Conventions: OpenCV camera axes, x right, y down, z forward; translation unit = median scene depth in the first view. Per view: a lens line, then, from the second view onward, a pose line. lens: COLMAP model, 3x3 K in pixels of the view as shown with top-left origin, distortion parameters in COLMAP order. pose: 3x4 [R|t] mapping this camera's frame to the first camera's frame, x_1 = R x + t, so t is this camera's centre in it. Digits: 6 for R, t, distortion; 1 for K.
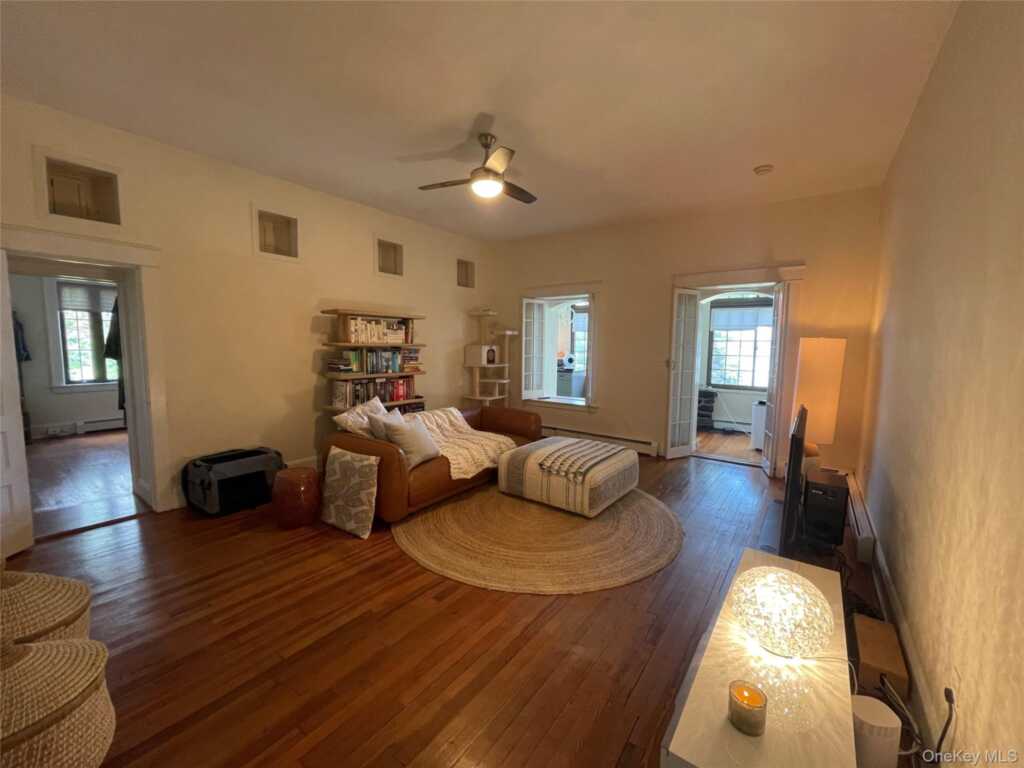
lens RADIAL K [[418.1, 0, 512.0], [0, 418.1, 384.0], [0, 0, 1]] dist [-0.000934, -0.000401]
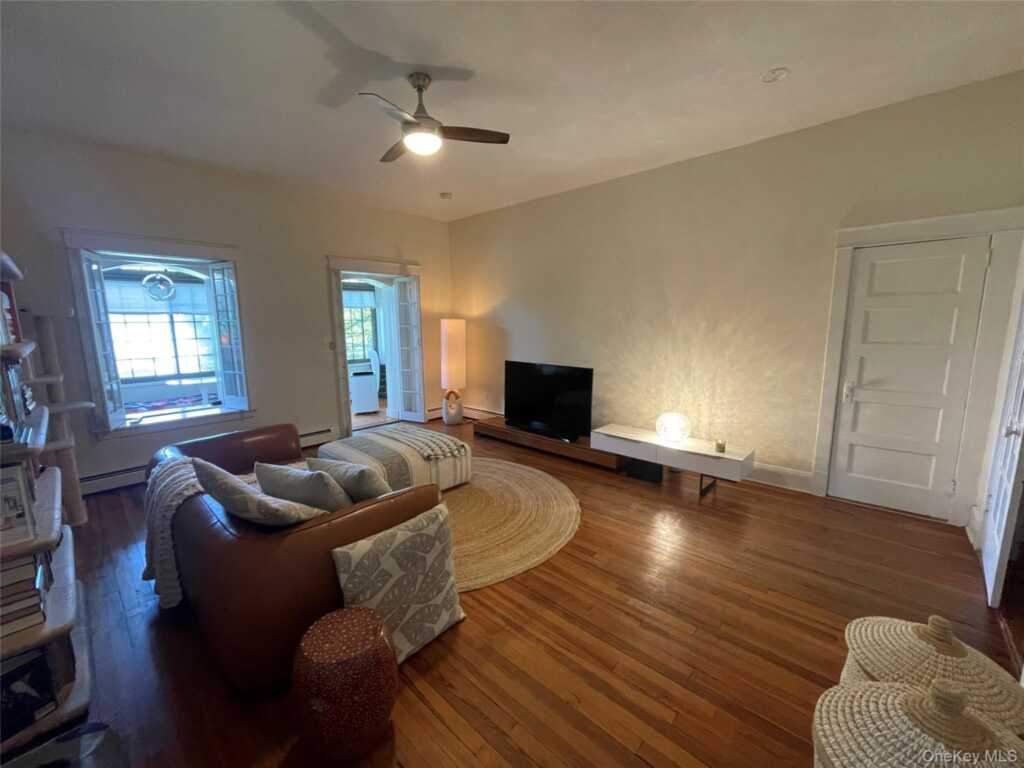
lens RADIAL K [[411.0, 0, 512.0], [0, 411.0, 384.0], [0, 0, 1]] dist [0.000034, 0.000101]
pose [[0.124691, -0.165367, 0.978318, -0.654460], [0.108581, 0.982365, 0.152212, -0.075148], [-0.986236, 0.087247, 0.140448, 0.542719]]
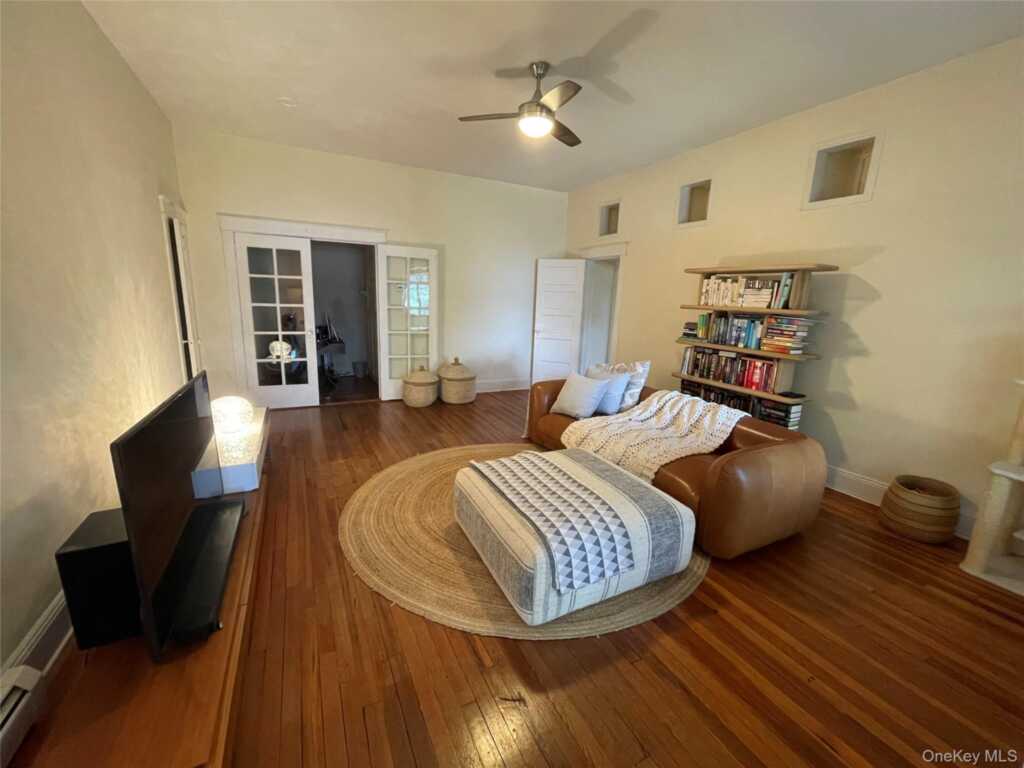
lens RADIAL K [[418.1, 0, 512.0], [0, 418.1, 384.0], [0, 0, 1]] dist [-0.000934, -0.000401]
pose [[-0.452280, 0.155239, -0.878262, 0.613646], [-0.128597, 0.963094, 0.236457, -0.095516], [0.882556, 0.219887, -0.415625, 1.046902]]
